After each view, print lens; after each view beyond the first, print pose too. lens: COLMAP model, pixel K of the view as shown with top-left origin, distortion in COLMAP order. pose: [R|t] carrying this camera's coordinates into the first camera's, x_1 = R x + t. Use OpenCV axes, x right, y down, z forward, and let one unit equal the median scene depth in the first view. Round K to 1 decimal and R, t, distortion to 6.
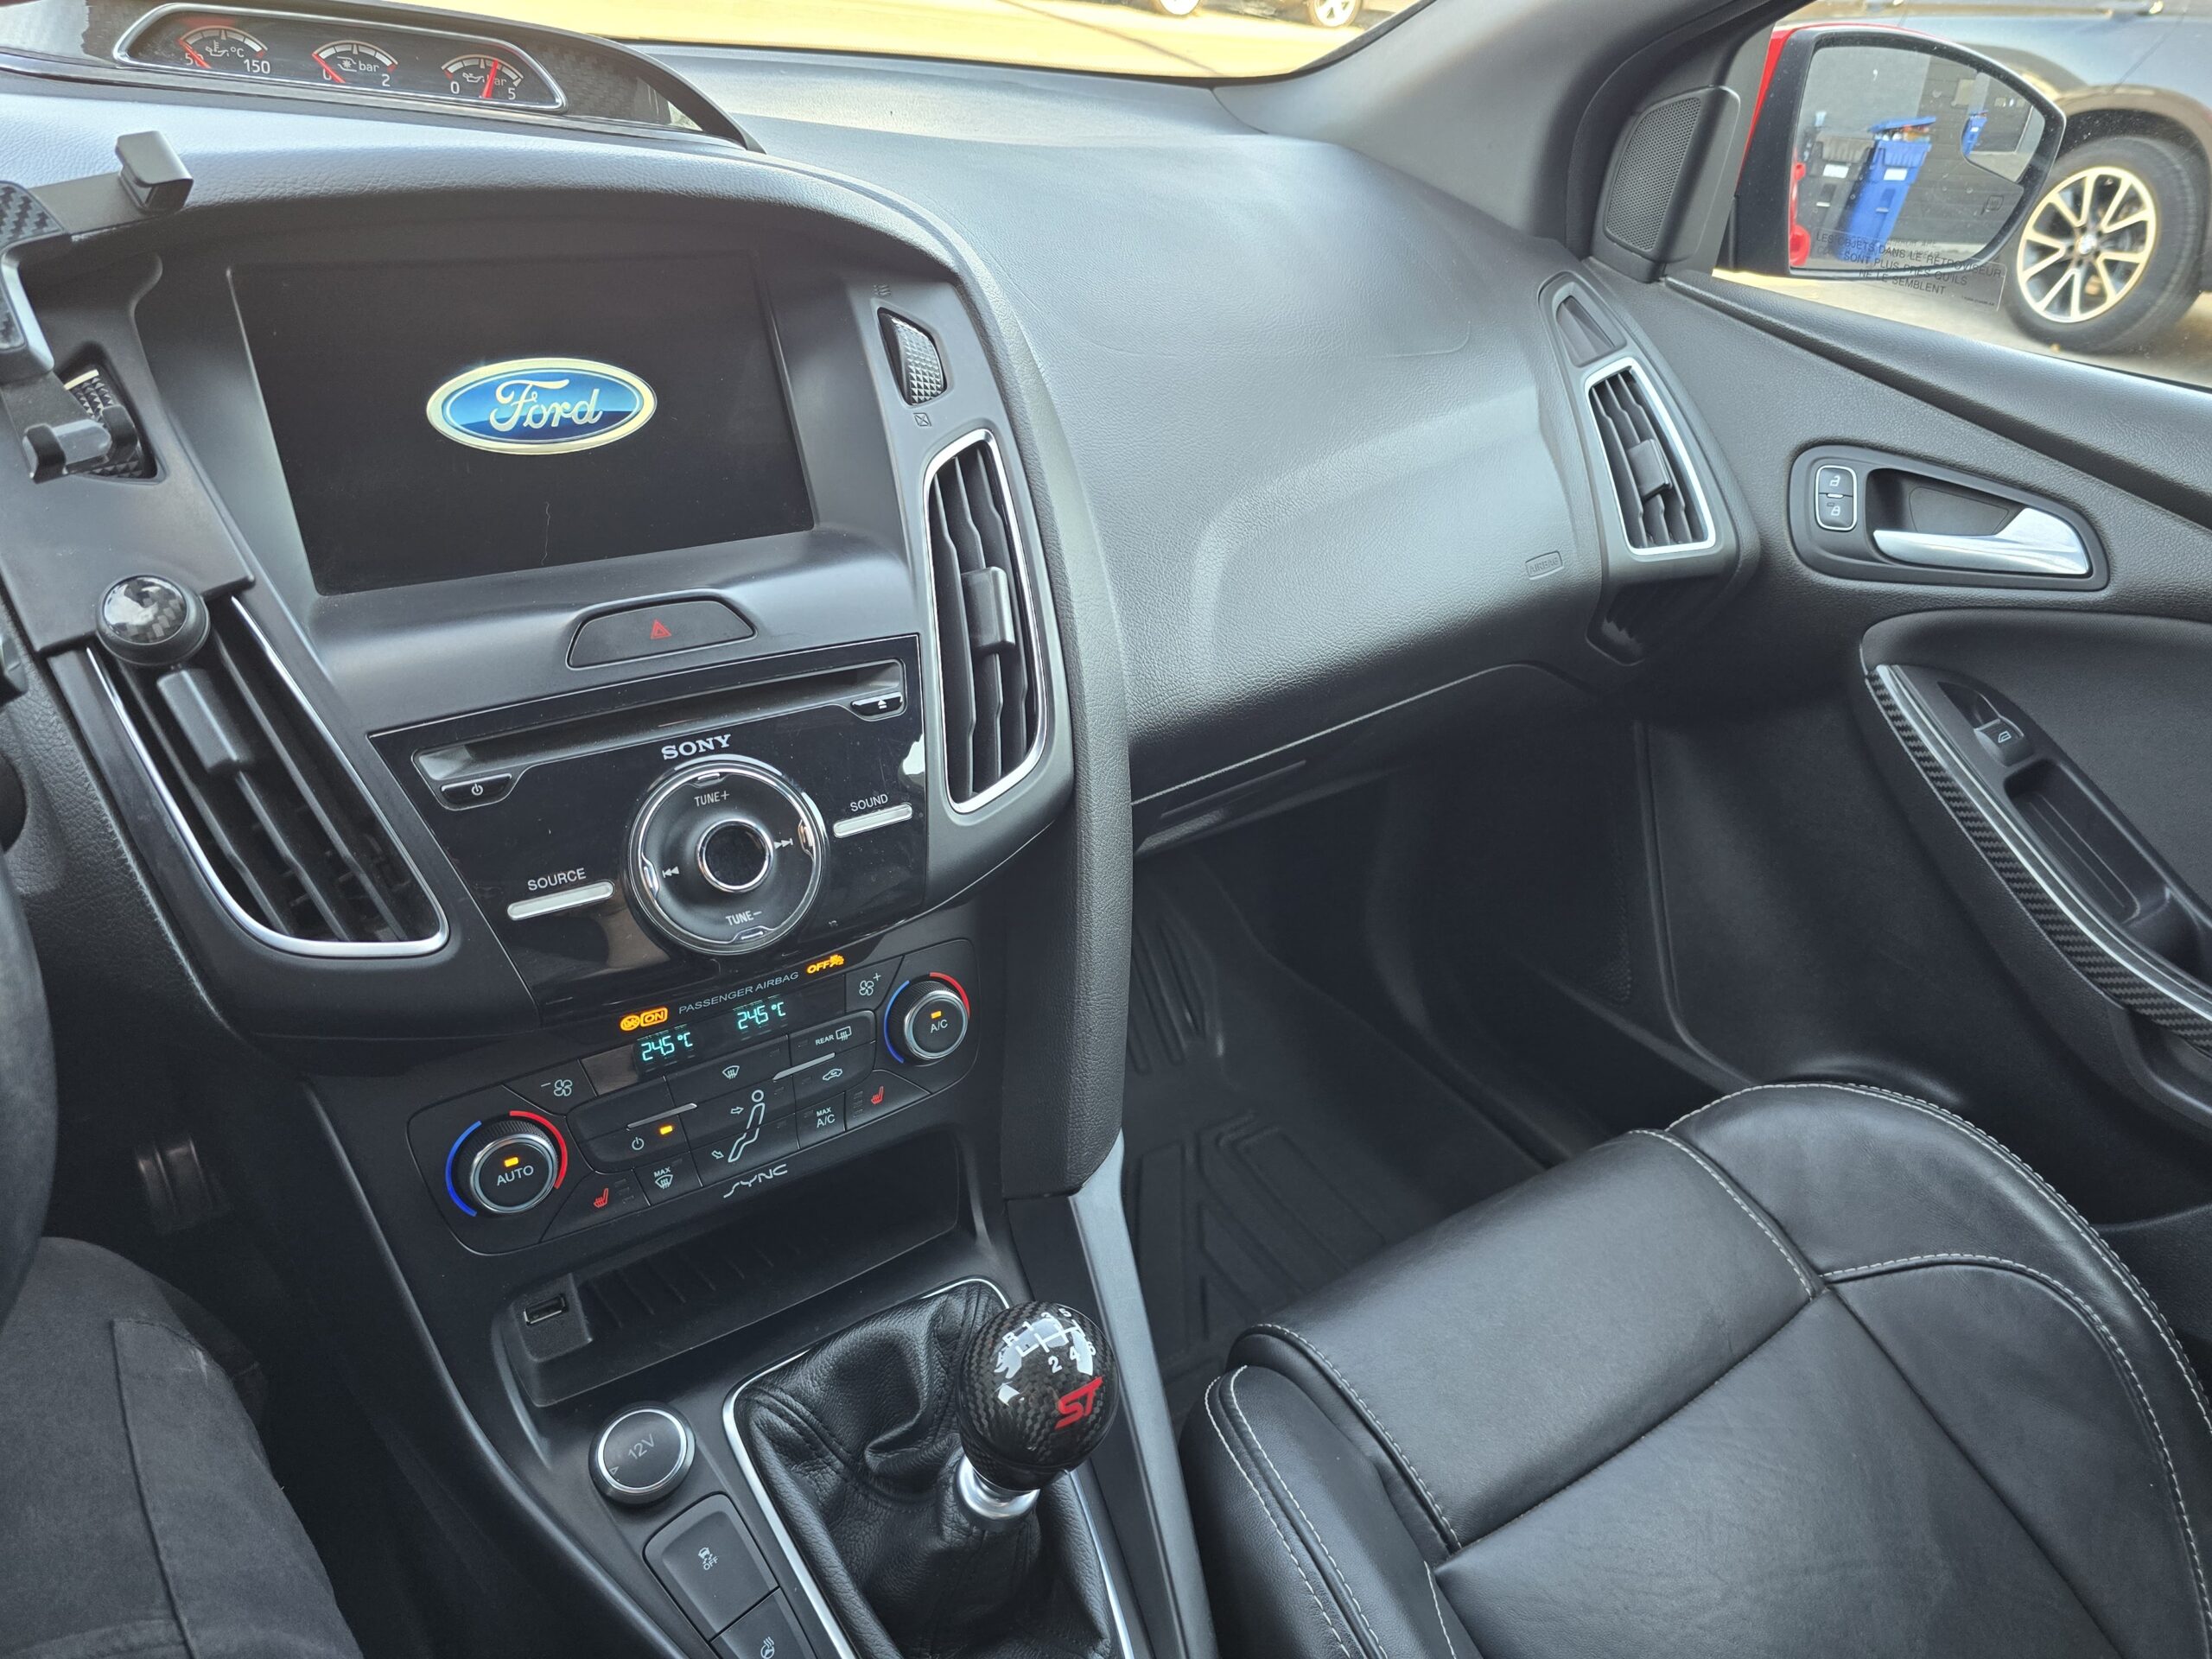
lens RADIAL K [[1498.4, 0, 1127.2], [0, 1498.4, 824.9], [0, 0, 1]] dist [0.058021, -0.058428]
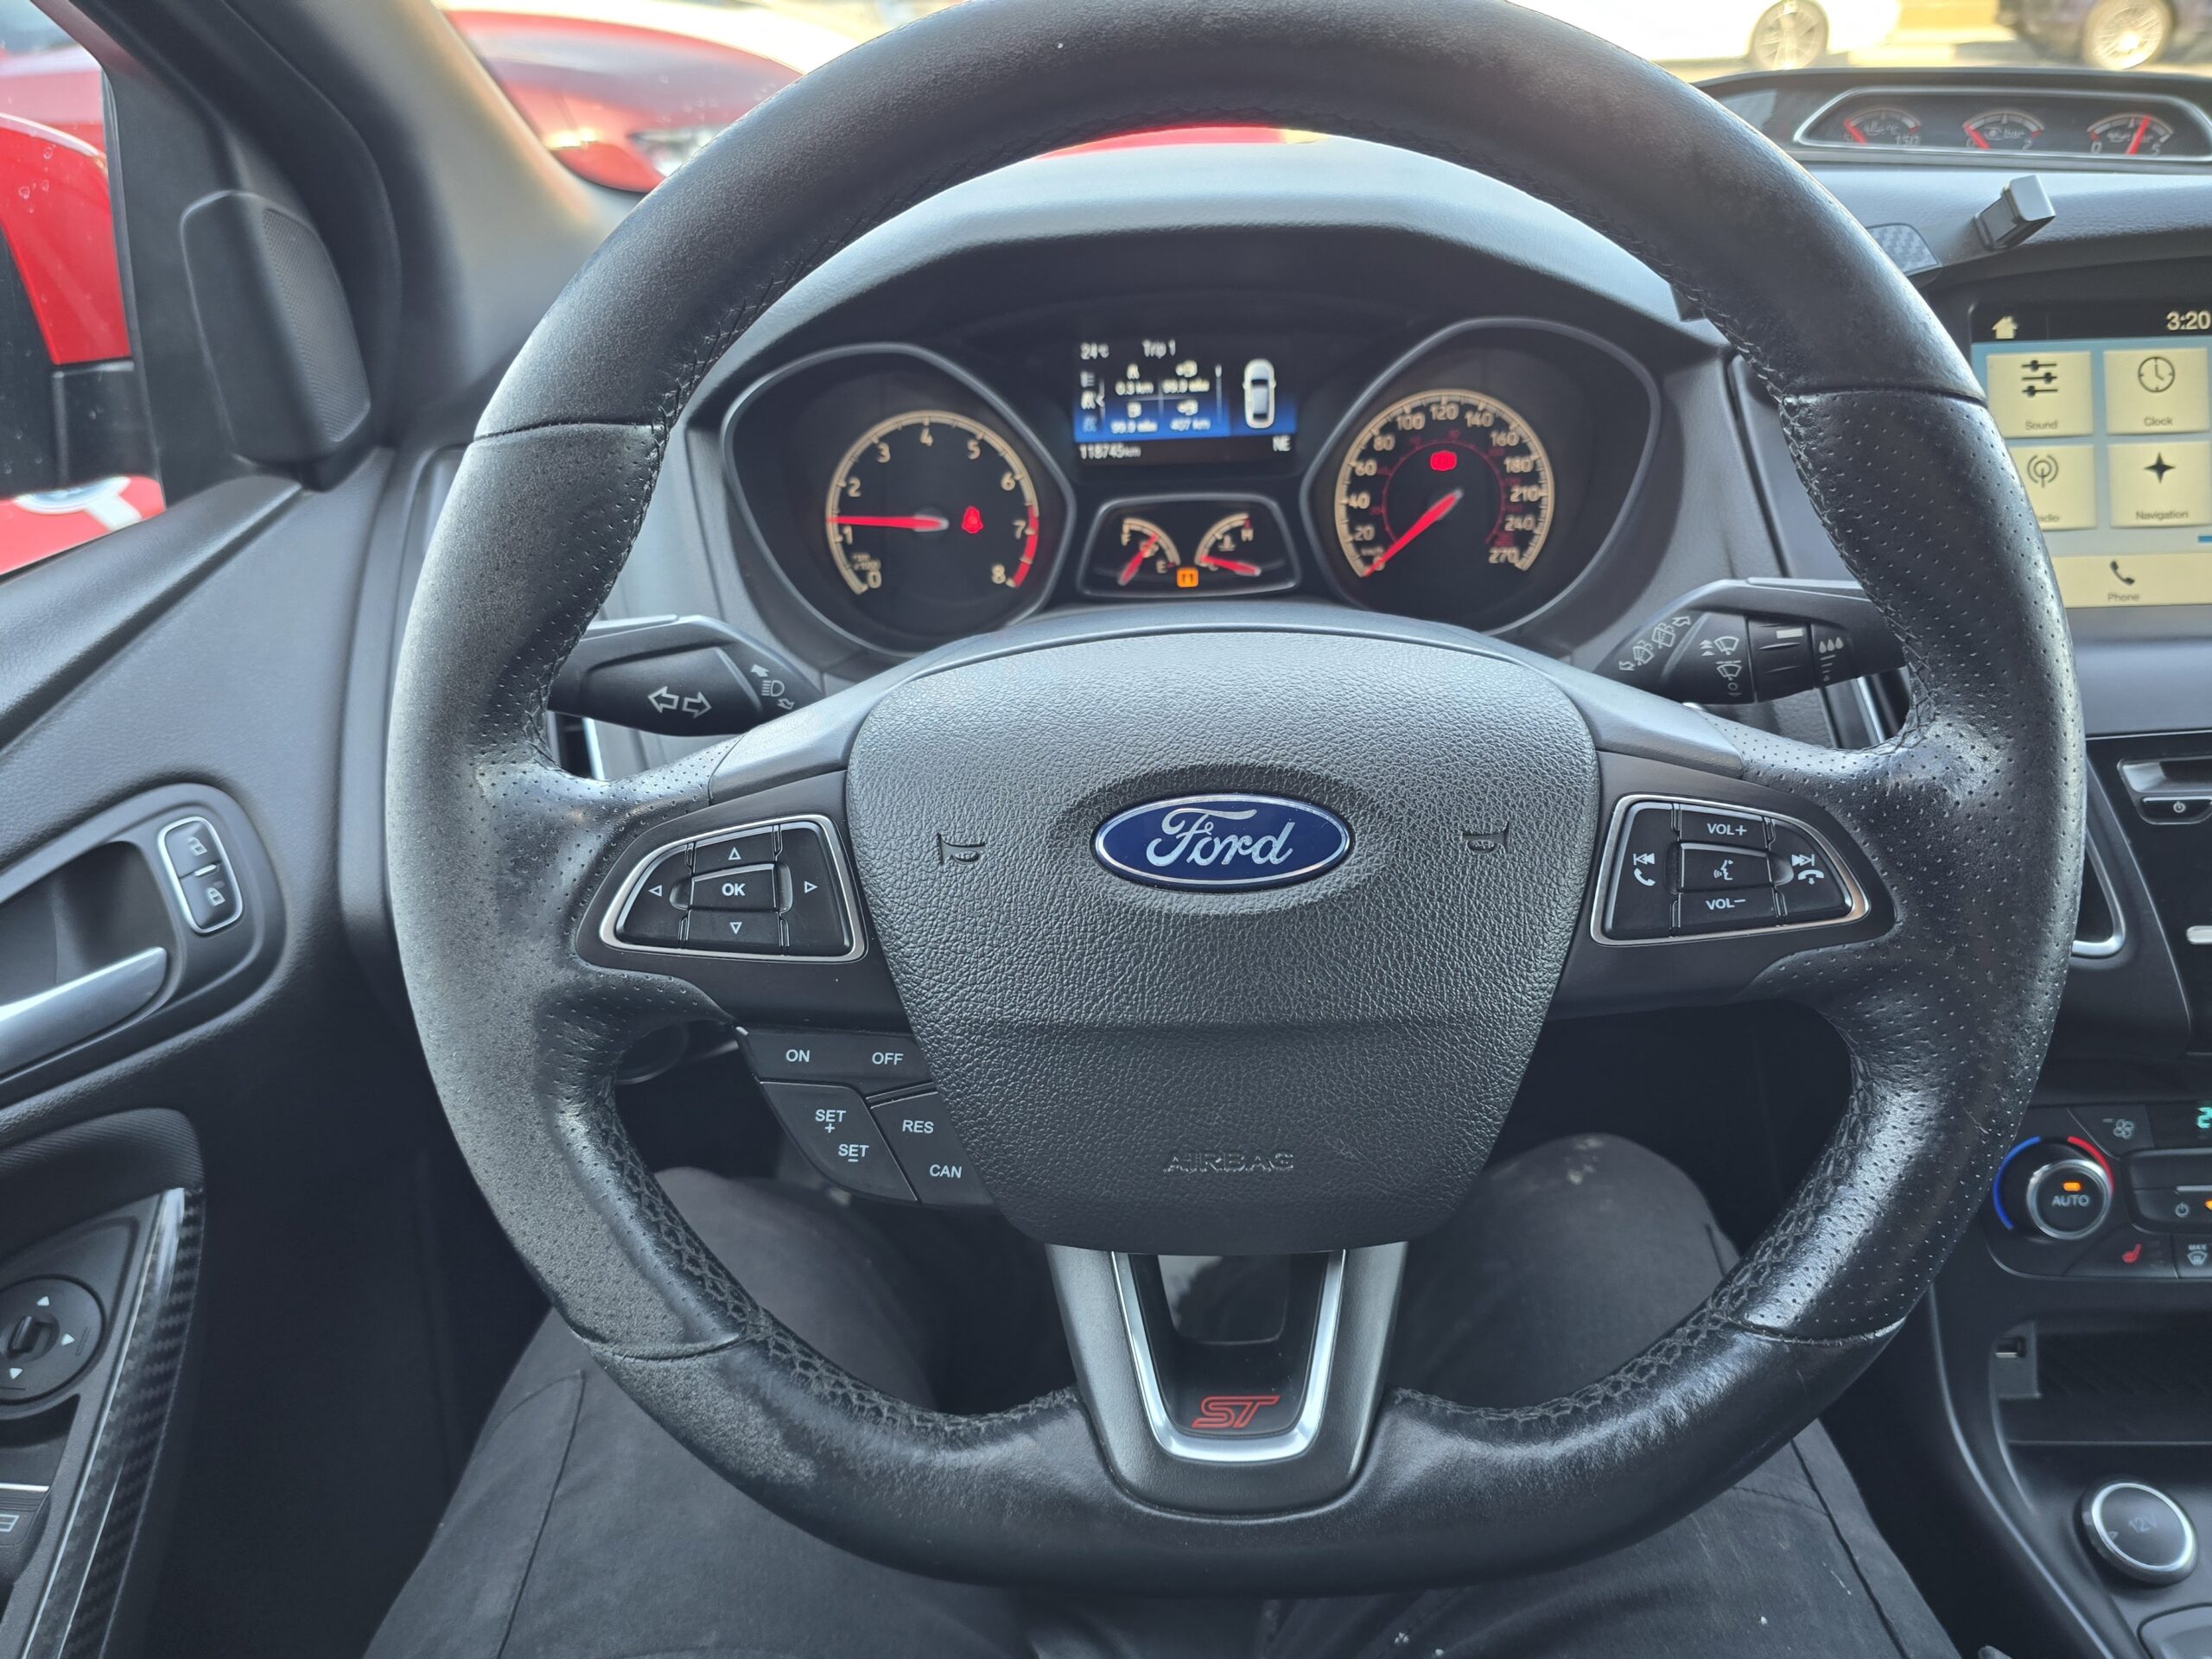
lens RADIAL K [[1498.4, 0, 1127.2], [0, 1498.4, 824.9], [0, 0, 1]] dist [0.058021, -0.058428]
pose [[0.812700, 0.164707, -0.558919, -0.374435], [-0.201815, 0.979412, -0.004829, 0.115182], [0.546616, 0.116723, 0.829208, -0.178471]]
